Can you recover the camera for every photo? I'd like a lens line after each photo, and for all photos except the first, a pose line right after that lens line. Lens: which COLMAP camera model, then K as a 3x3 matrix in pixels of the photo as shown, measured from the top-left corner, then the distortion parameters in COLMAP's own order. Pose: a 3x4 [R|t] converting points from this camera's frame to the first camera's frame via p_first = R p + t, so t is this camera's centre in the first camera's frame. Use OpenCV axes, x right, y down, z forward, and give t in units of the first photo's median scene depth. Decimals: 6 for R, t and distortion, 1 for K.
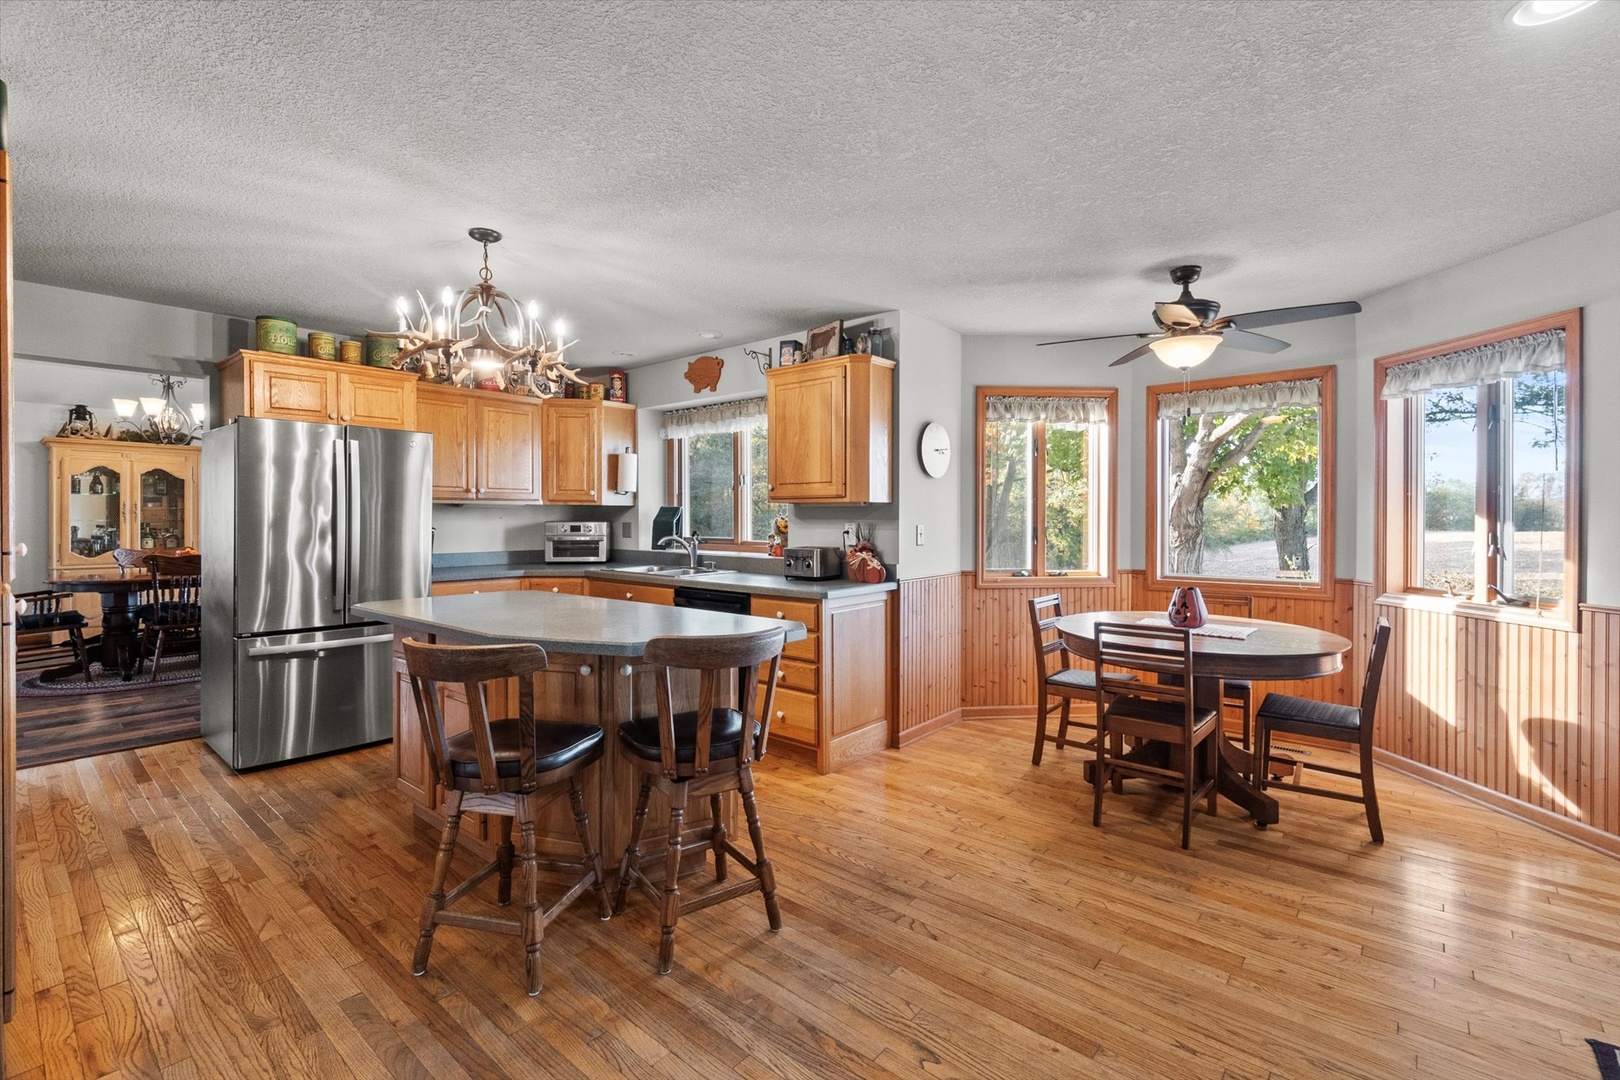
lens RADIAL K [[712.9, 0, 804.9], [0, 712.9, 519.8], [0, 0, 1]] dist [-0.001409, 0.000223]
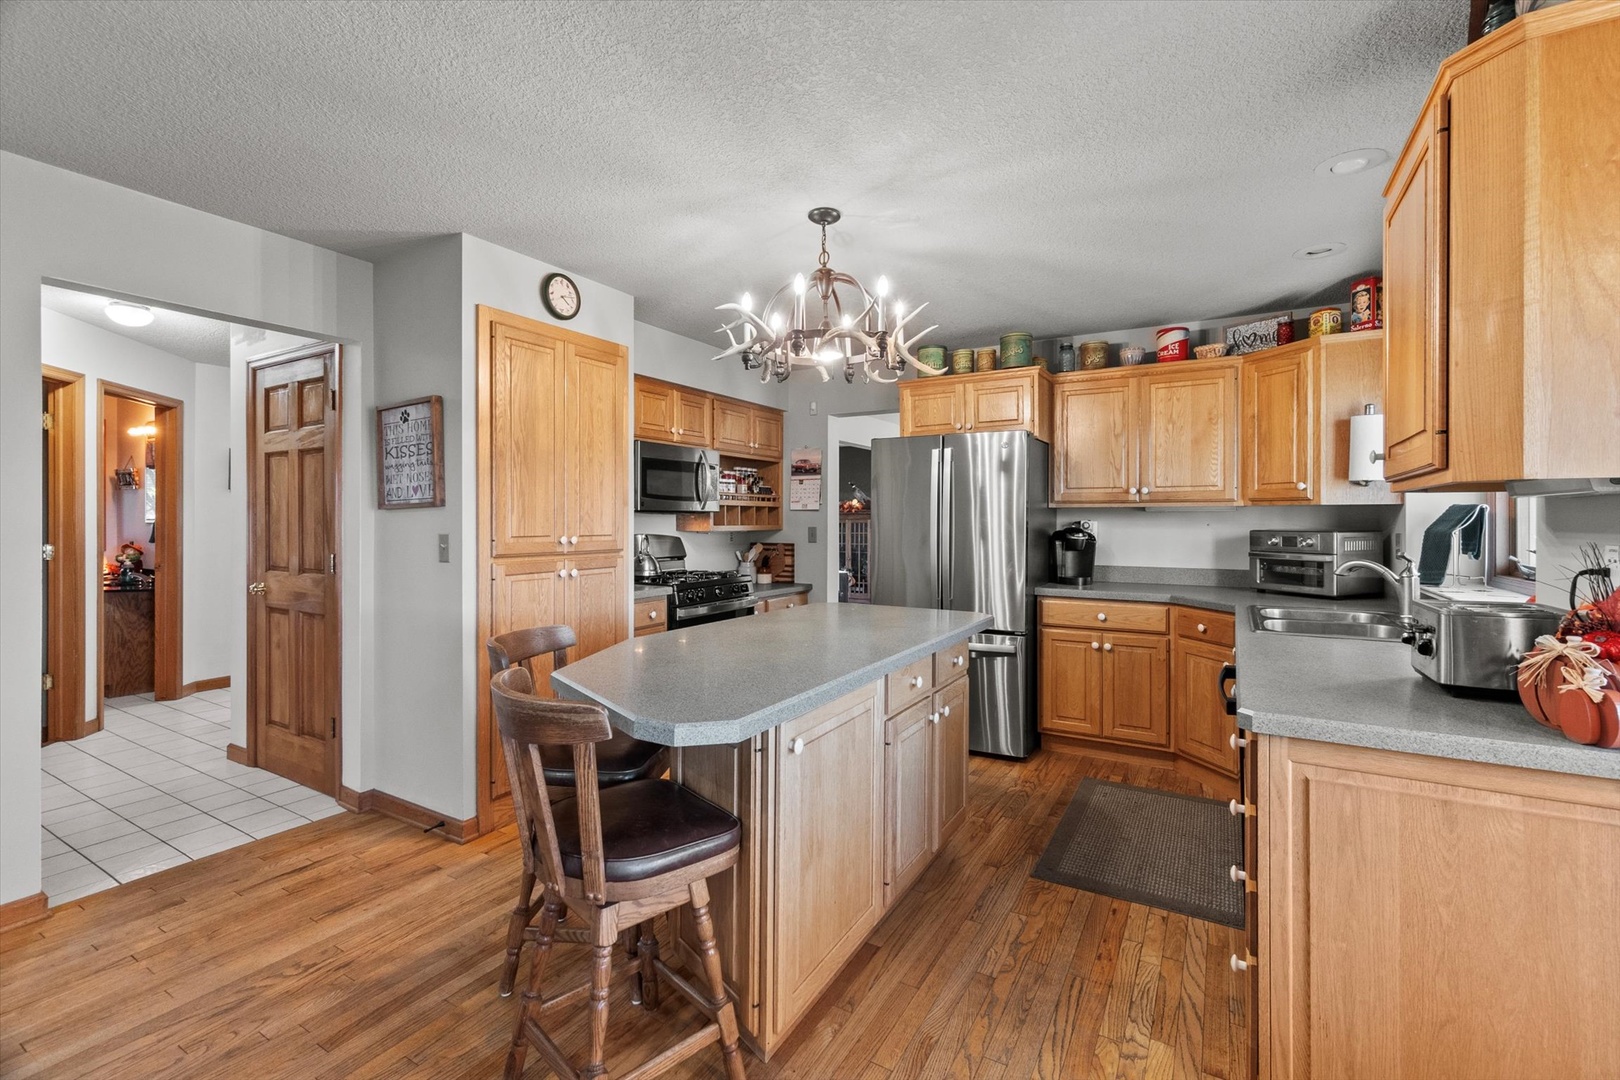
lens RADIAL K [[712.9, 0, 804.9], [0, 712.9, 519.8], [0, 0, 1]] dist [-0.001409, 0.000223]
pose [[0.168743, -0.000800, -0.985660, 0.263316], [-0.008514, 0.999961, -0.002270, -0.002752], [0.985623, 0.008774, 0.168730, 0.477313]]
